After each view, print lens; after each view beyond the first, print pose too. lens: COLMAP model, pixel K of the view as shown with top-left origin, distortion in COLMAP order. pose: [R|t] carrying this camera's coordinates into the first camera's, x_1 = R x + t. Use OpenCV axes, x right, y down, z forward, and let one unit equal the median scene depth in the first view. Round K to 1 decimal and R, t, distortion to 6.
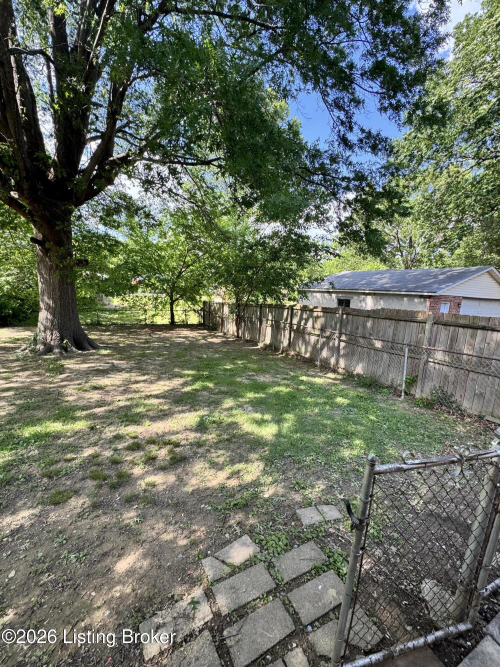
lens RADIAL K [[266.5, 0, 252.1], [0, 266.5, 333.4], [0, 0, 1]] dist [0.000610, -0.000040]
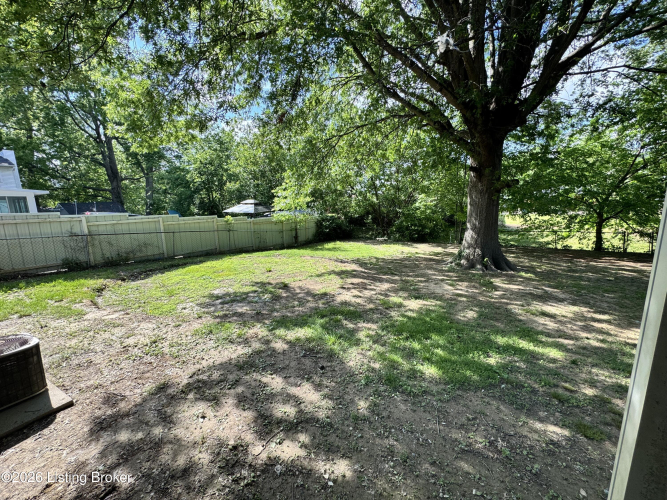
lens RADIAL K [[266.5, 0, 334.6], [0, 266.5, 251.6], [0, 0, 1]] dist [0.000610, -0.000040]
pose [[0.544469, 0.085132, -0.834450, -0.195517], [-0.092524, 0.994861, 0.041127, 0.014307], [0.833662, 0.054814, 0.549547, -0.111961]]
